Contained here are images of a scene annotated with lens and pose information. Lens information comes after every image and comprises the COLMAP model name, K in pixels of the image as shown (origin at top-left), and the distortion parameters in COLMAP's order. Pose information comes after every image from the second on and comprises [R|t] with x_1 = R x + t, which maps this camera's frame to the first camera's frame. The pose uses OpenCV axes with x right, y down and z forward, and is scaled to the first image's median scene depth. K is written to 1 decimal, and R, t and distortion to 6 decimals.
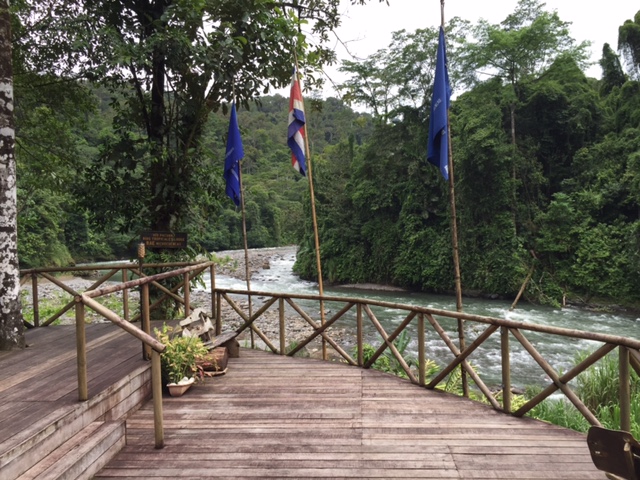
lens RADIAL K [[551.7, 0, 320.0], [0, 551.7, 240.0], [0, 0, 1]] dist [0.078726, -0.077608]
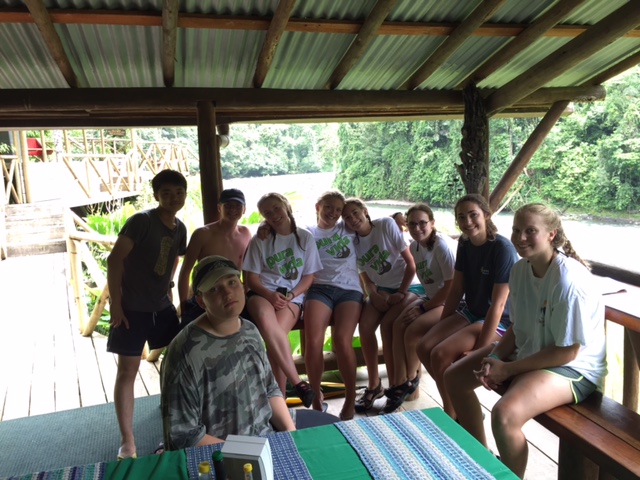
lens RADIAL K [[551.7, 0, 320.0], [0, 551.7, 240.0], [0, 0, 1]] dist [0.078726, -0.077608]
pose [[0.990298, 0.018659, -0.137701, 0.119180], [-0.001144, 0.992005, 0.126191, 0.019594], [0.138955, -0.124809, 0.982402, -0.173686]]
